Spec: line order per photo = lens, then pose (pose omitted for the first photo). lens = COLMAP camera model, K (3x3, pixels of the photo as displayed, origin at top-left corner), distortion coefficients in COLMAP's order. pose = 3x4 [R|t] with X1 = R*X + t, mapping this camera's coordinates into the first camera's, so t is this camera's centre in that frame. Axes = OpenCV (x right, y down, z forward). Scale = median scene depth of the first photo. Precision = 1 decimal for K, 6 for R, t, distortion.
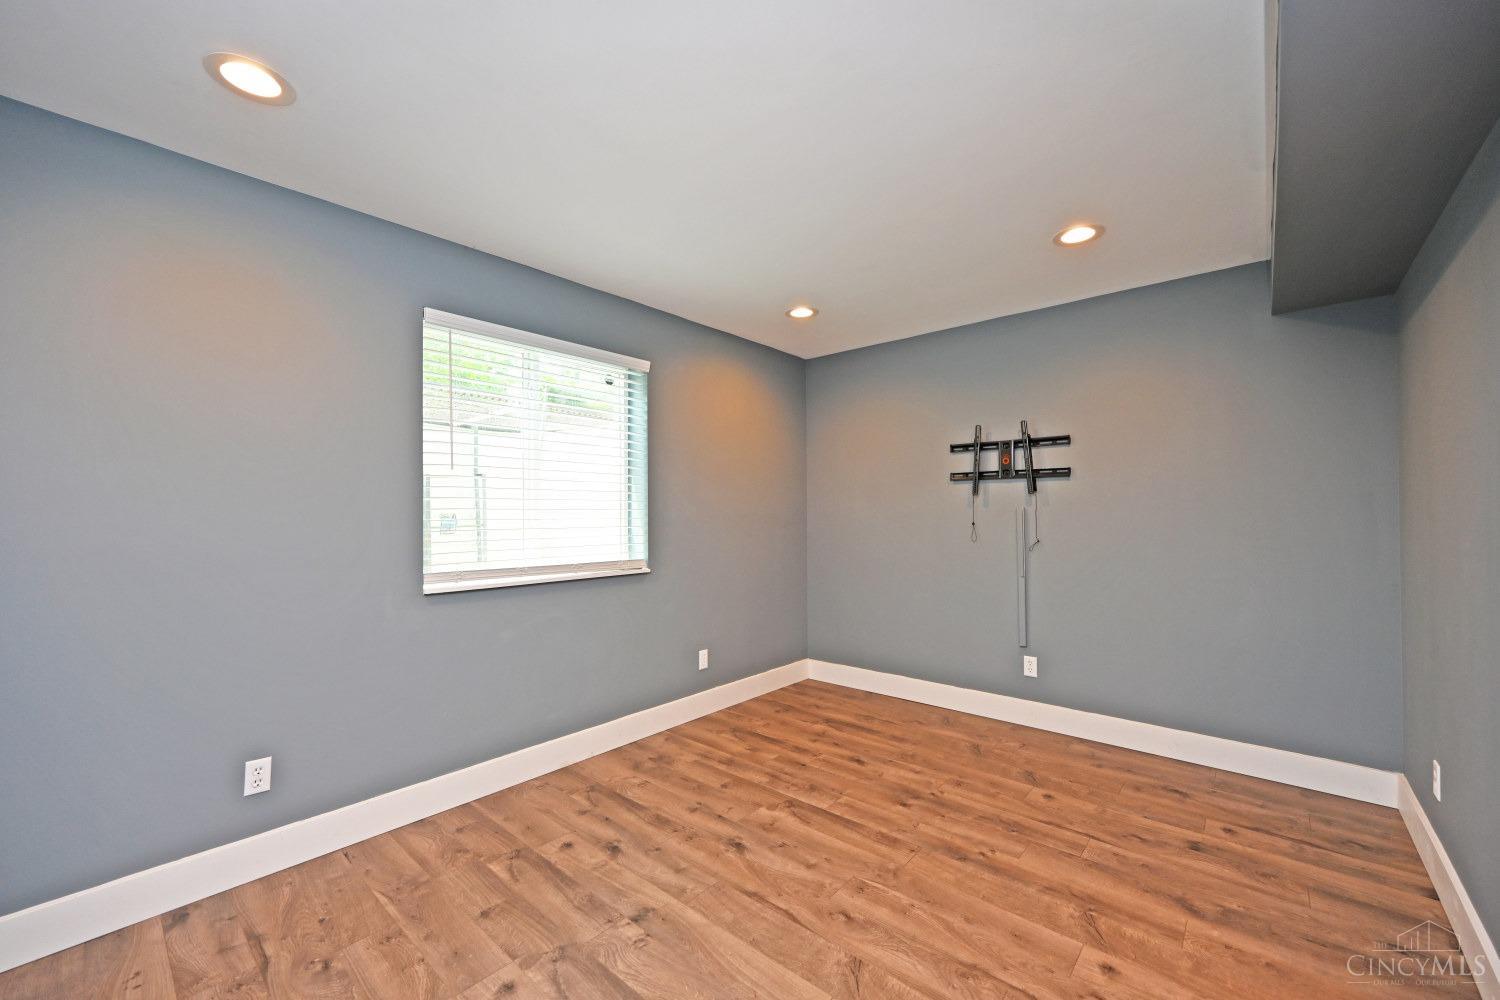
lens RADIAL K [[588.7, 0, 746.0], [0, 588.7, 502.8], [0, 0, 1]] dist [-0.004107, 0.000520]
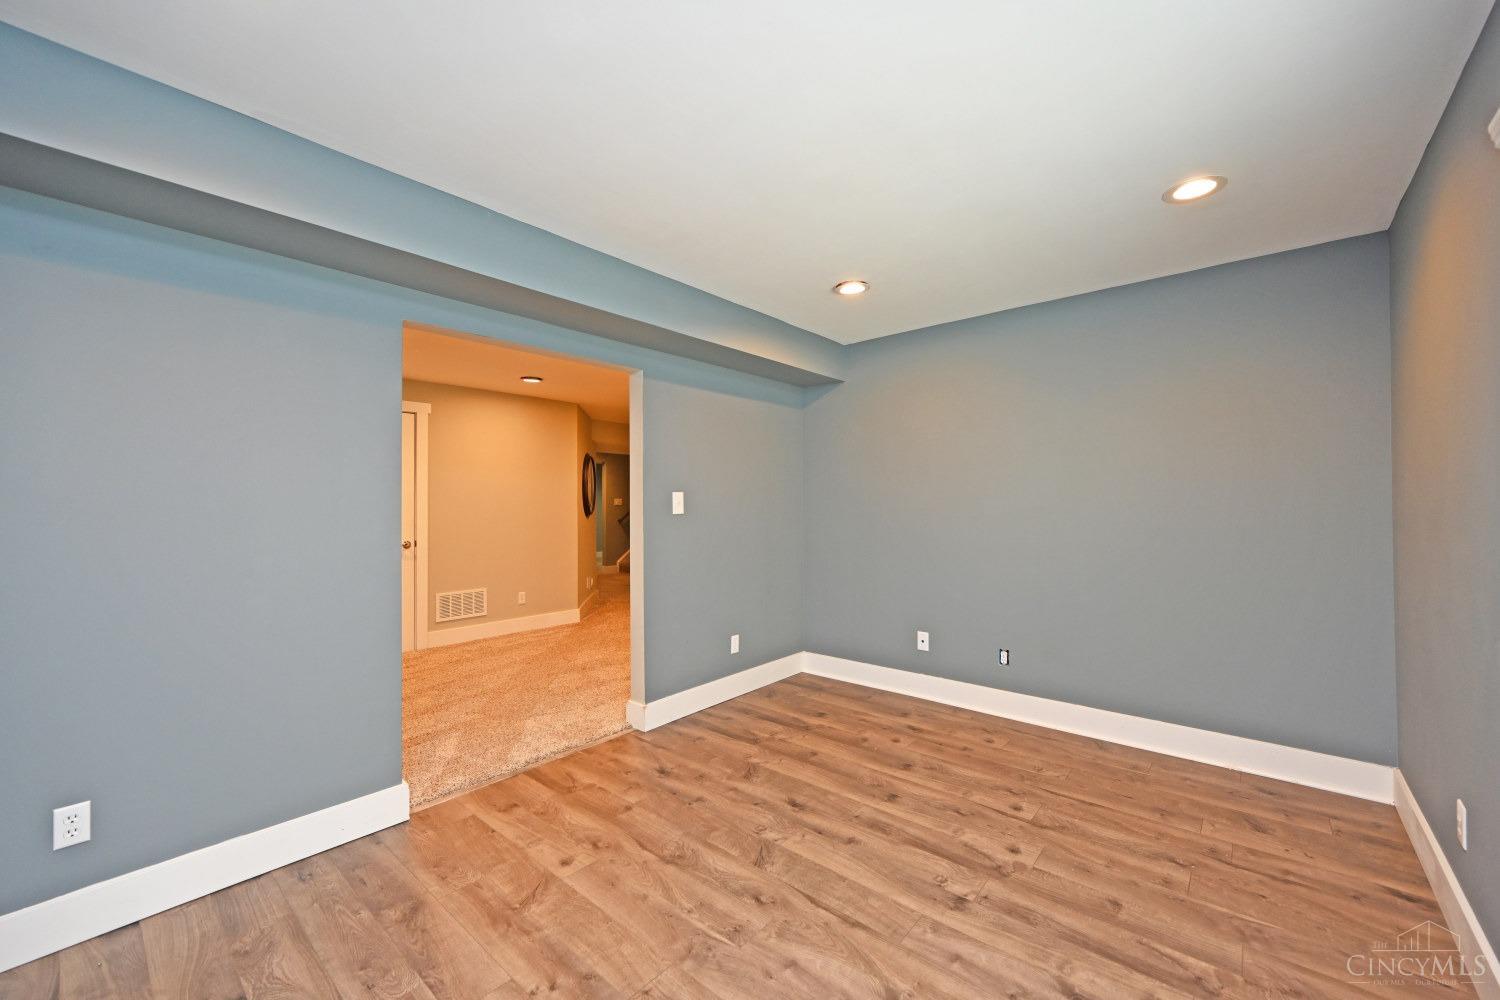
lens RADIAL K [[588.7, 0, 746.0], [0, 588.7, 502.8], [0, 0, 1]] dist [-0.004107, 0.000520]
pose [[-0.999892, 0.011177, -0.009494, 0.194548], [0.011400, 0.999652, -0.023771, 0.028187], [0.009225, -0.023877, -0.999672, 2.037219]]
